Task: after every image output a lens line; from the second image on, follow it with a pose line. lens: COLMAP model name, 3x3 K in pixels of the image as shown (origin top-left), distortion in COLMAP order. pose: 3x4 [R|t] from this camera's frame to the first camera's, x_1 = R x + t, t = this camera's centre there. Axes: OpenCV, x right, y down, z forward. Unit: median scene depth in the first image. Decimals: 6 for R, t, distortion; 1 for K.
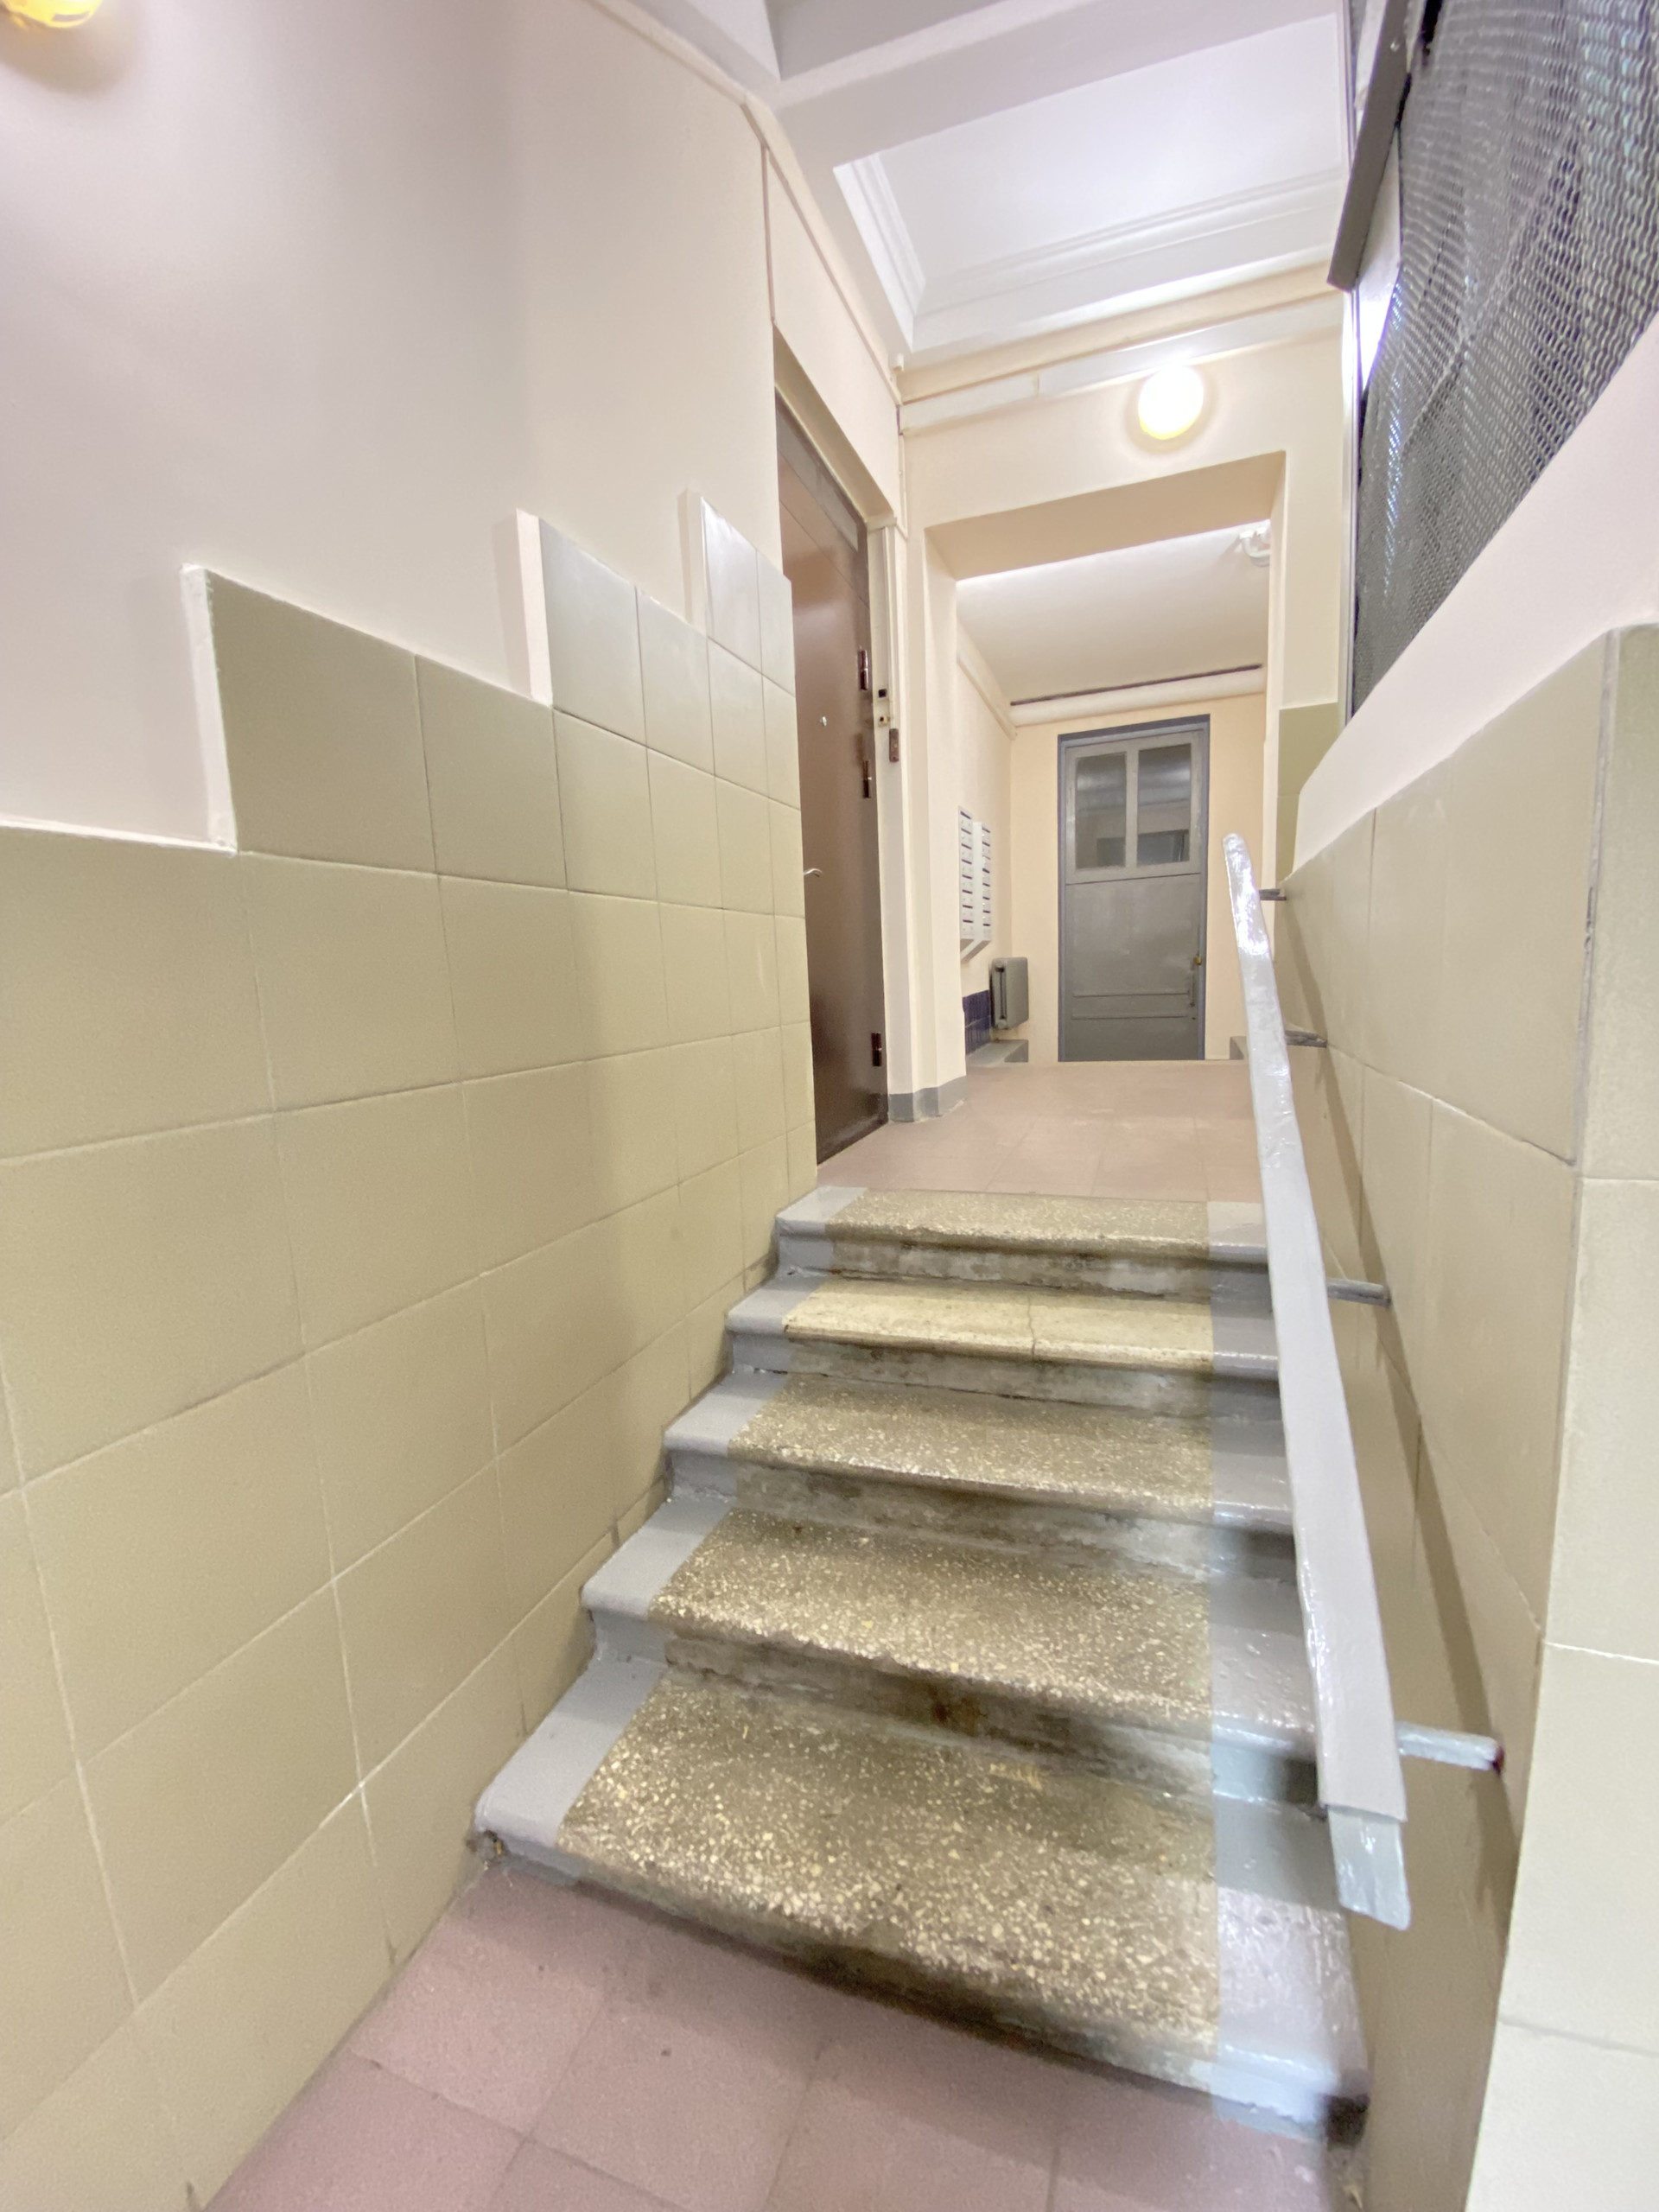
lens RADIAL K [[911.9, 0, 829.5], [0, 911.9, 1106.0], [0, 0, 1]] dist [0.055354, -0.040434]
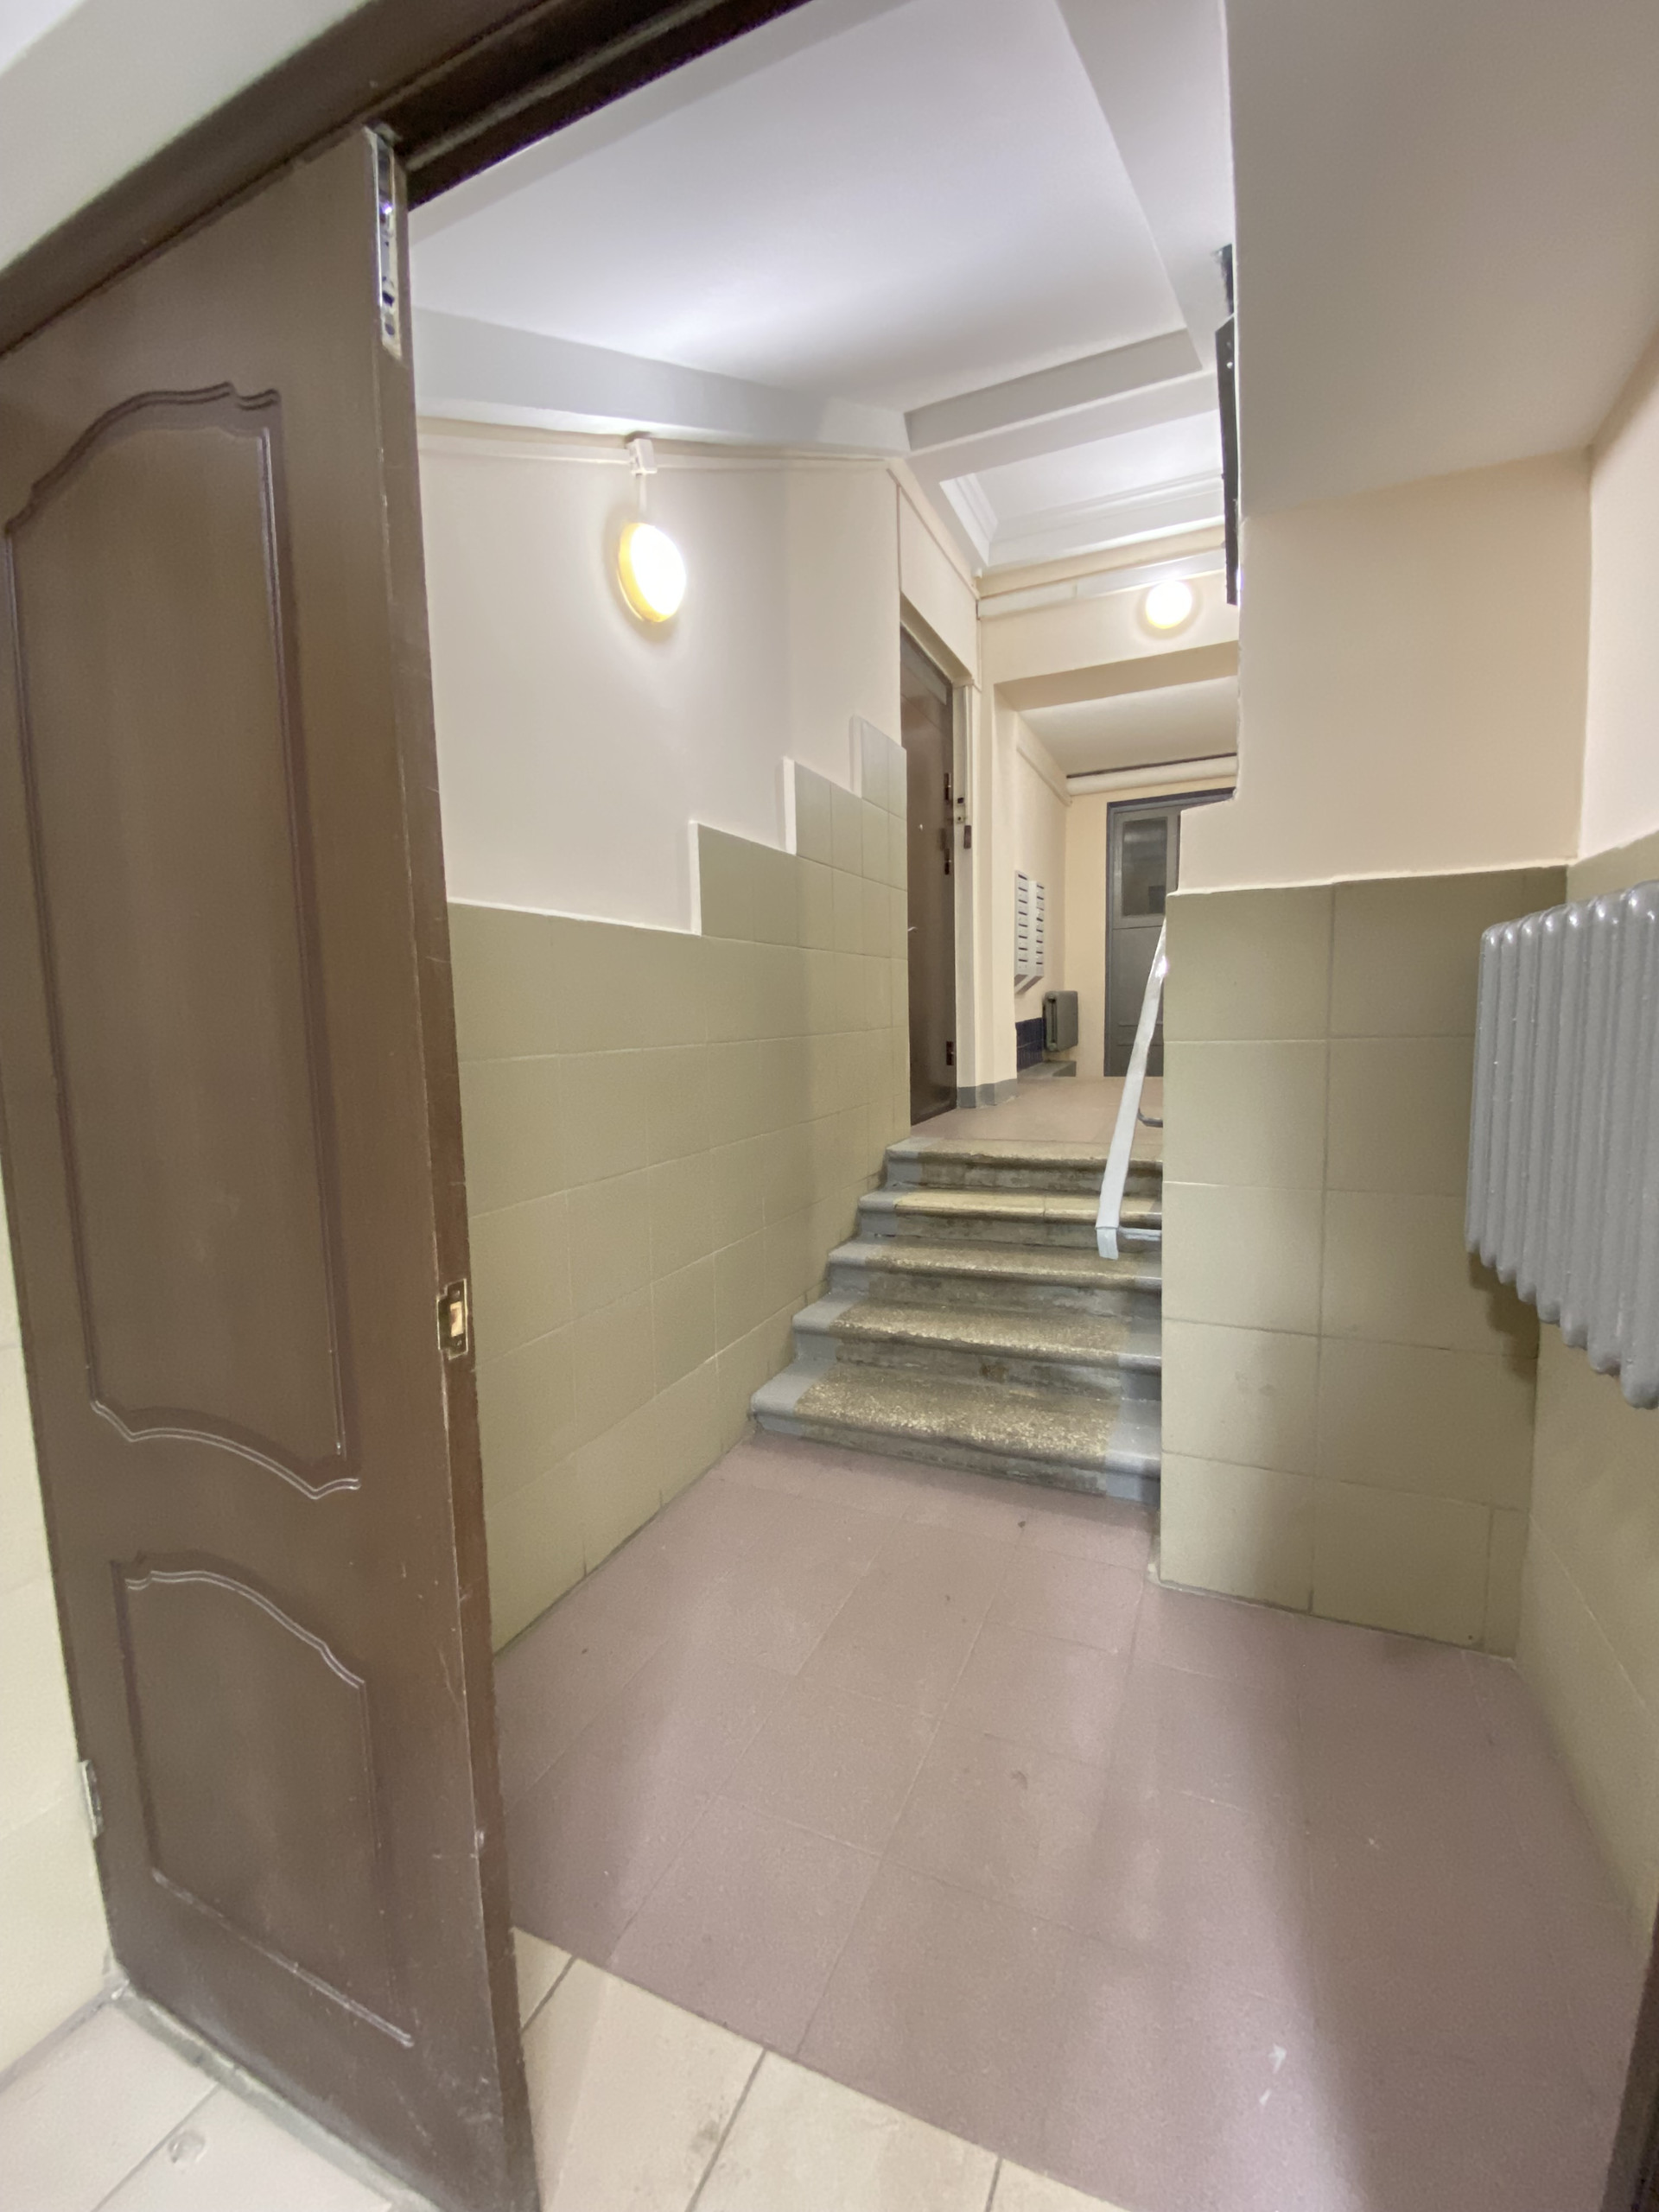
lens RADIAL K [[911.9, 0, 829.5], [0, 911.9, 1106.0], [0, 0, 1]] dist [0.055354, -0.040434]
pose [[0.997484, 0.025273, -0.066235, -0.049428], [-0.027604, 0.999023, -0.034510, 0.095960], [0.065298, 0.036251, 0.997207, -0.521124]]
